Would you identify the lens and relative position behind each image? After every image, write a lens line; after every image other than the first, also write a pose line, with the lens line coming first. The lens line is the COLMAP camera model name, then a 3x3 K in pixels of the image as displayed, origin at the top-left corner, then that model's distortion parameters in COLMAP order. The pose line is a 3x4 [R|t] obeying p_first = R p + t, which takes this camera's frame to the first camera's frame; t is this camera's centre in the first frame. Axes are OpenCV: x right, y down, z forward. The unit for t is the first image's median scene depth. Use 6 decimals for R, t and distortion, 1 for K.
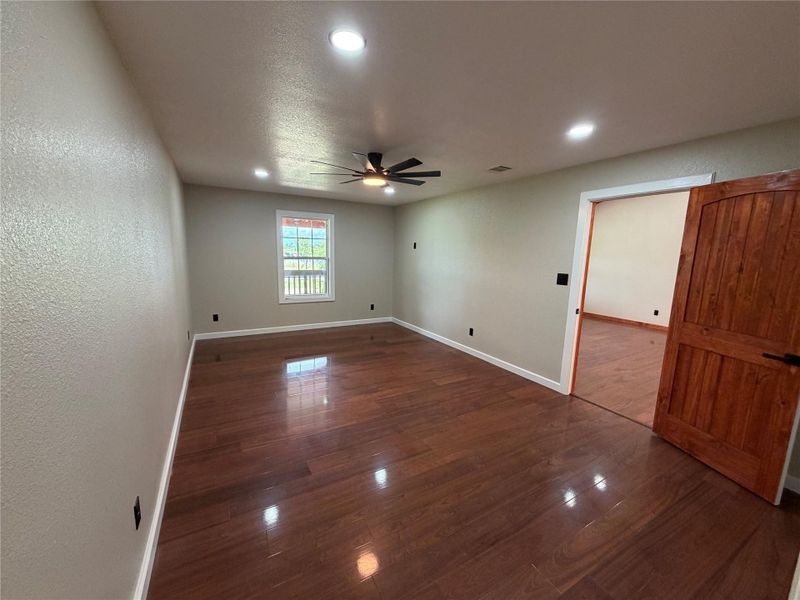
lens RADIAL K [[319.5, 0, 396.8], [0, 319.5, 302.8], [0, 0, 1]] dist [0.001770, 0.000105]
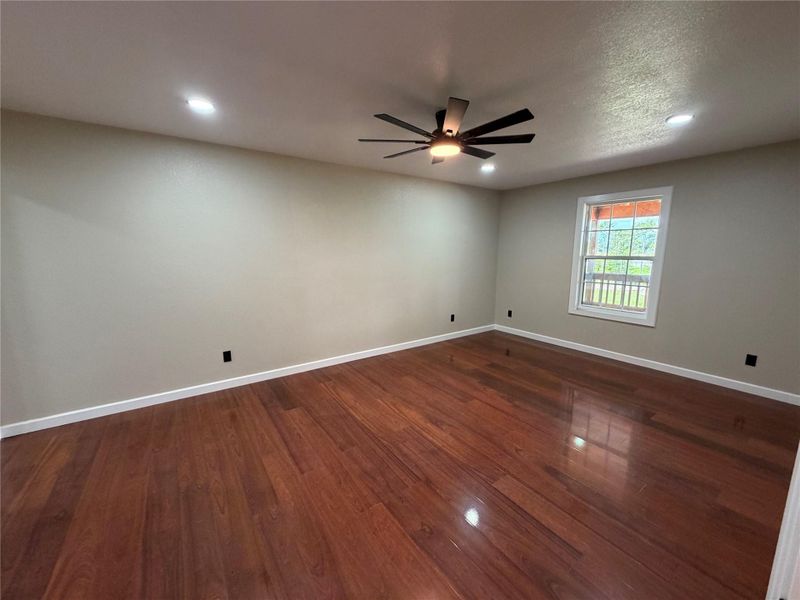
lens RADIAL K [[319.5, 0, 403.8], [0, 319.5, 300.3], [0, 0, 1]] dist [0.001770, 0.000105]
pose [[0.090060, 0.130120, -0.987400, 0.405143], [-0.152652, 0.981517, 0.115422, -0.059509], [0.984168, 0.140334, 0.108259, 0.491457]]
